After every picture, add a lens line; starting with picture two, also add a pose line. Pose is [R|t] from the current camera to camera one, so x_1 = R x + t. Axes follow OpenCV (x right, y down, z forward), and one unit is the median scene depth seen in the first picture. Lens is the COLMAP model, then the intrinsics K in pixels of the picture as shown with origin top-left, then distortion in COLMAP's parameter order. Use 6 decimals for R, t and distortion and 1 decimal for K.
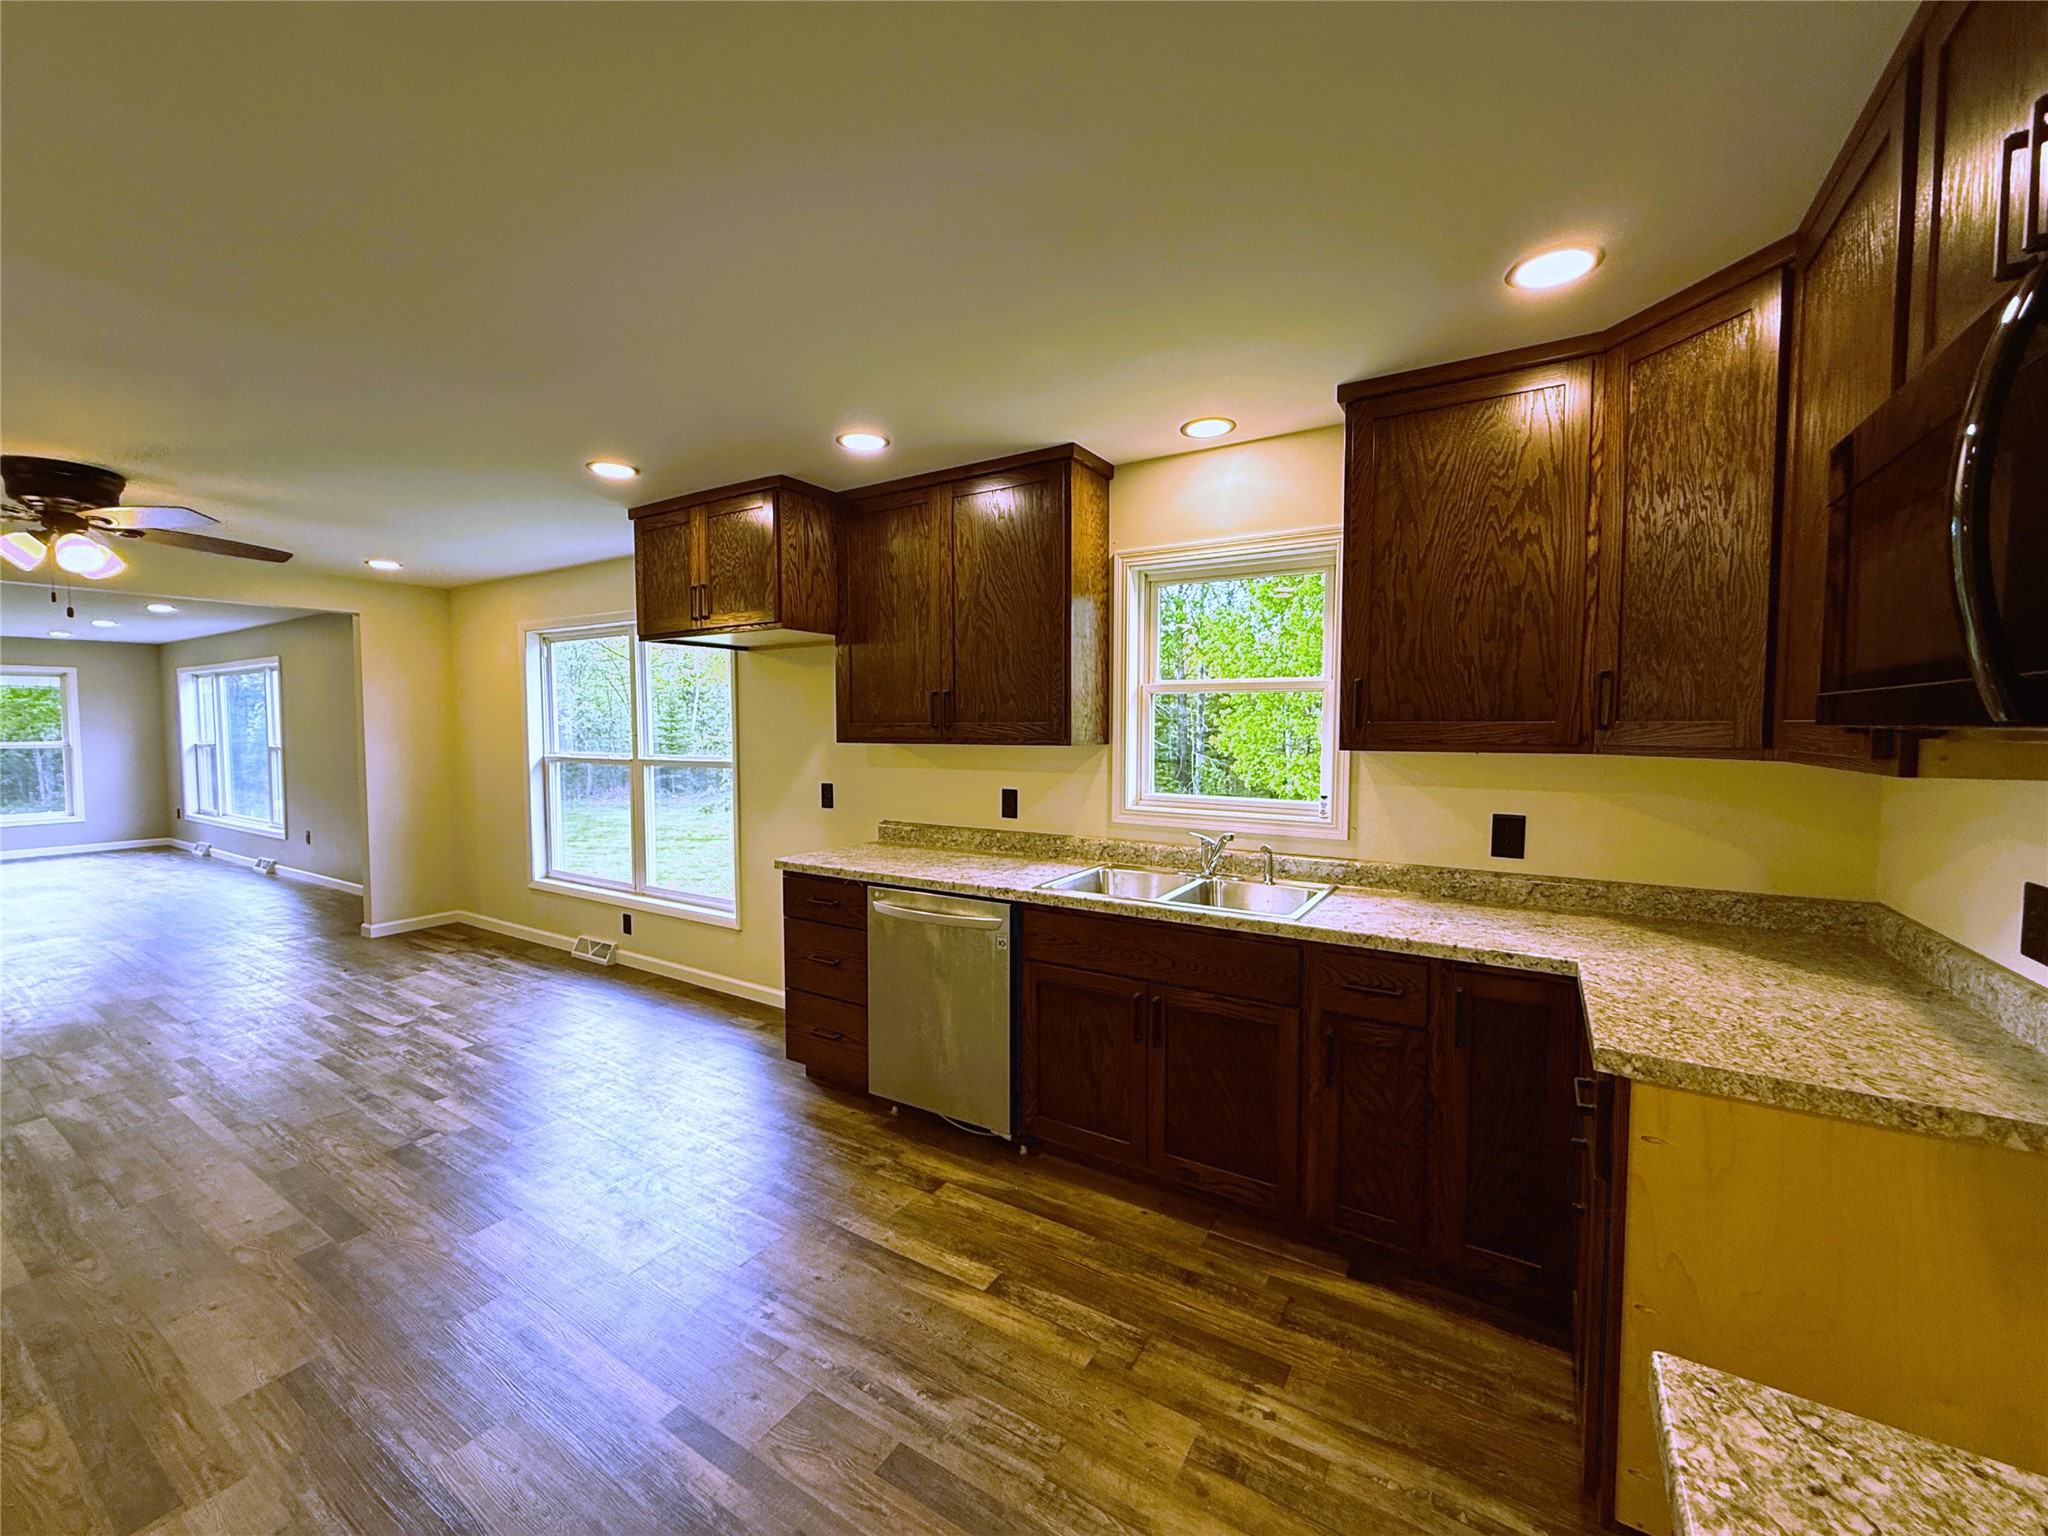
lens RADIAL K [[811.0, 0, 1024.0], [0, 811.0, 768.0], [0, 0, 1]] dist [0.000032, 0.000288]
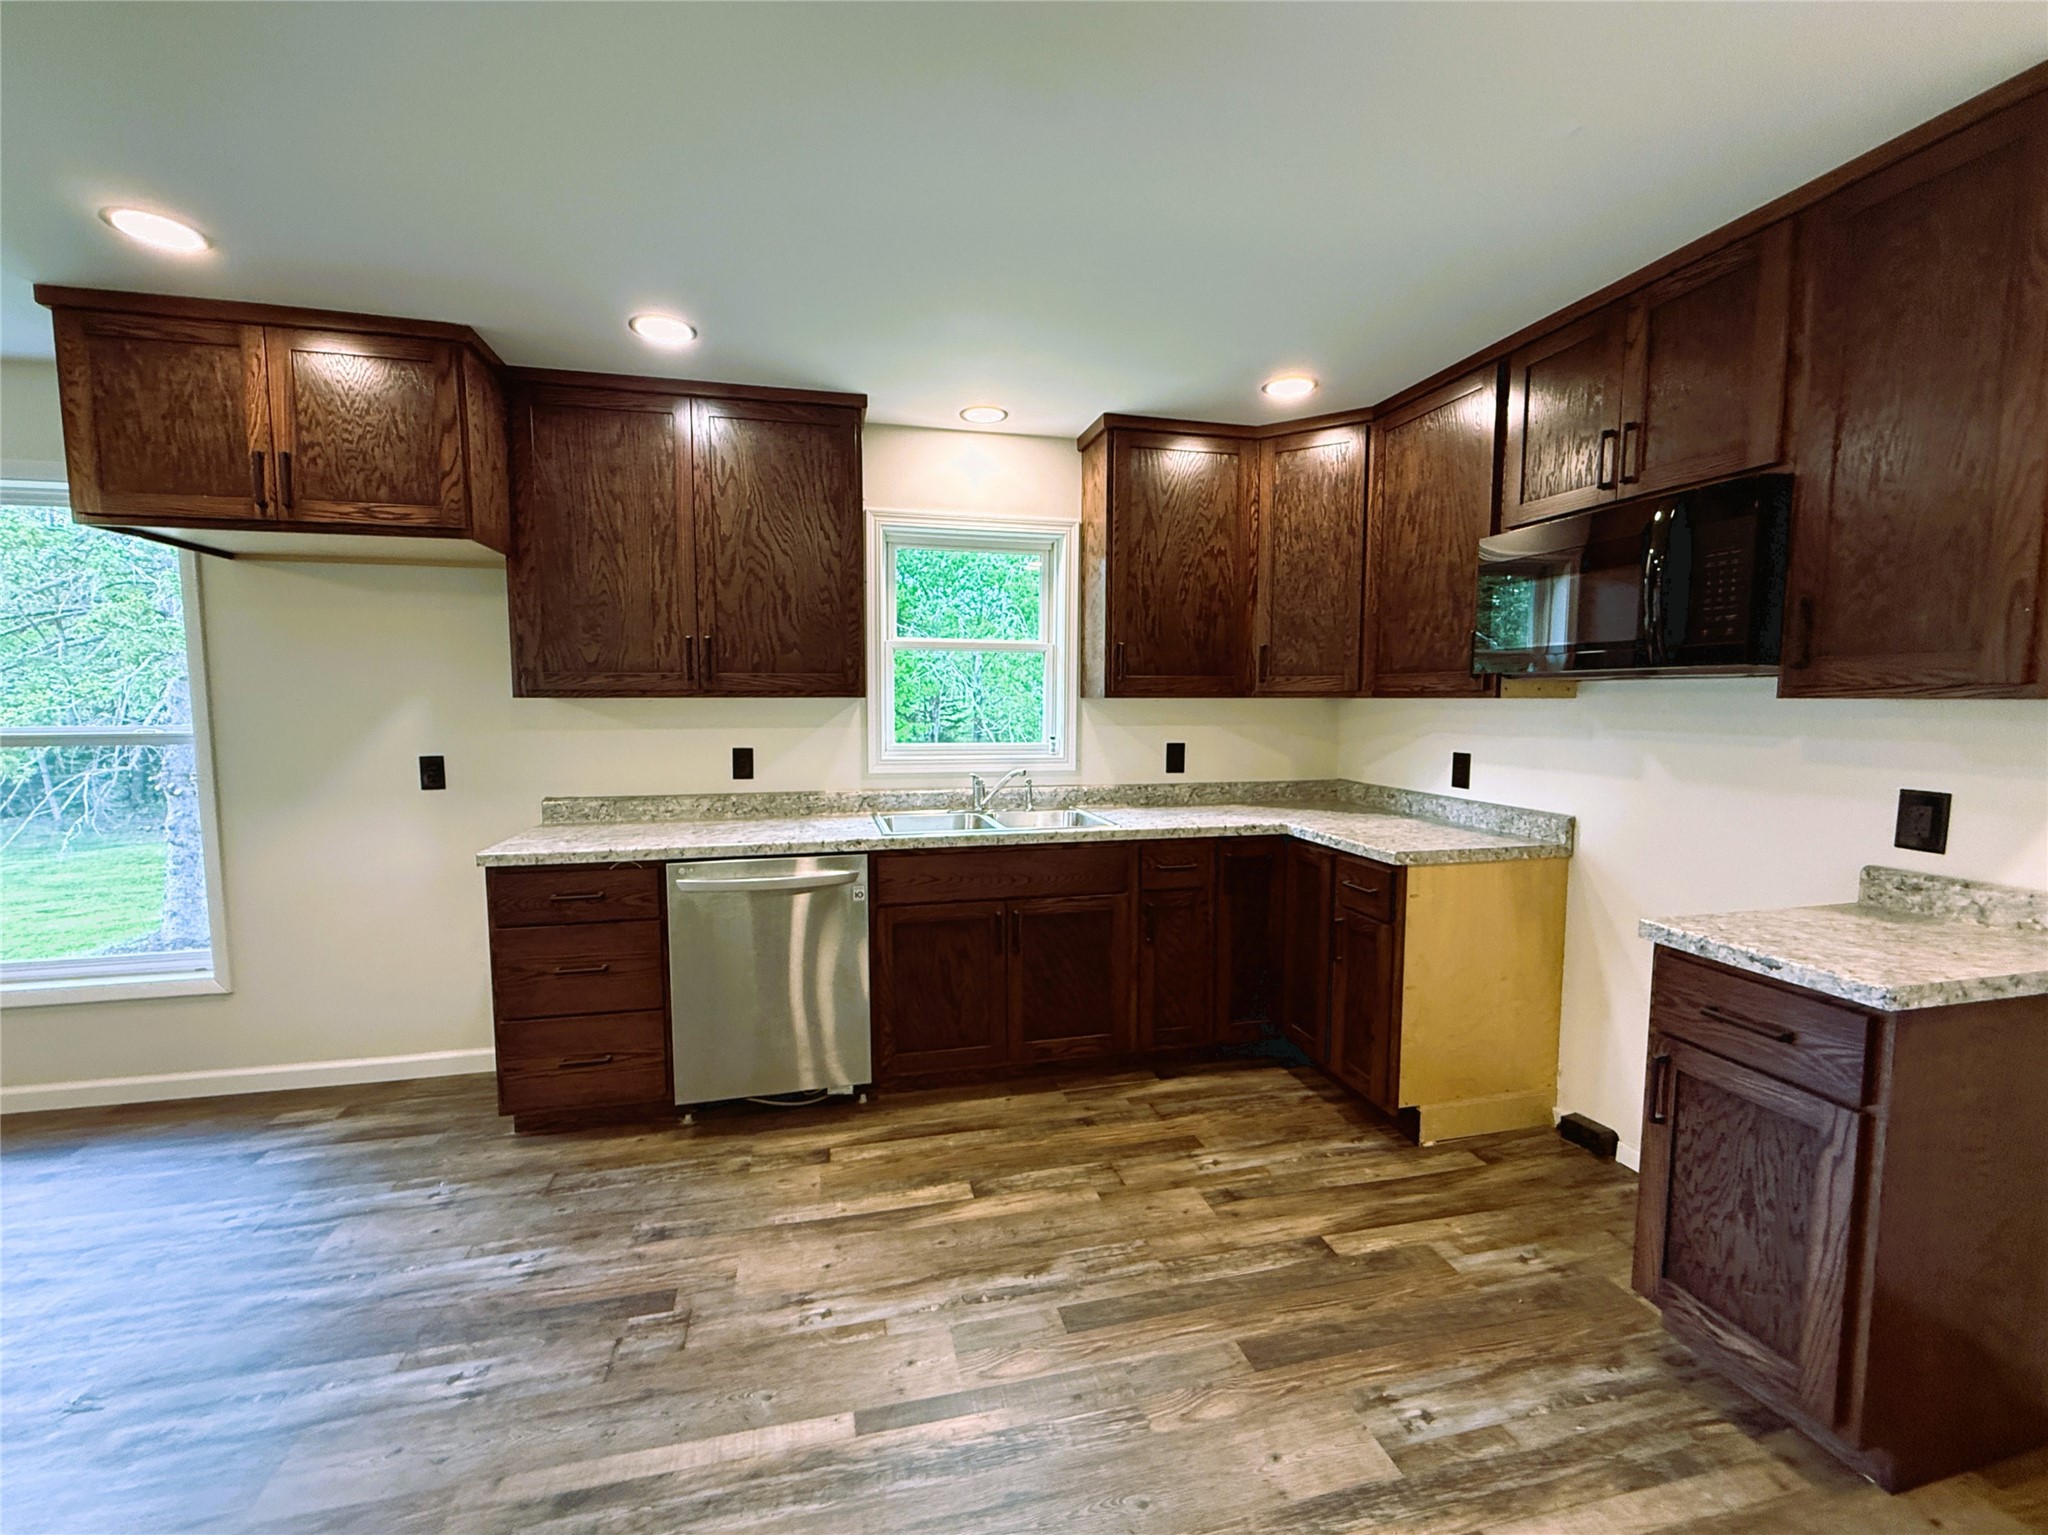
lens RADIAL K [[827.2, 0, 1017.7], [0, 827.2, 766.0], [0, 0, 1]] dist [-0.000359, 0.000732]
pose [[0.708063, -0.057055, 0.703841, -0.667924], [0.036641, 0.998356, 0.044067, 0.024315], [-0.705198, -0.005413, 0.708990, 0.165712]]
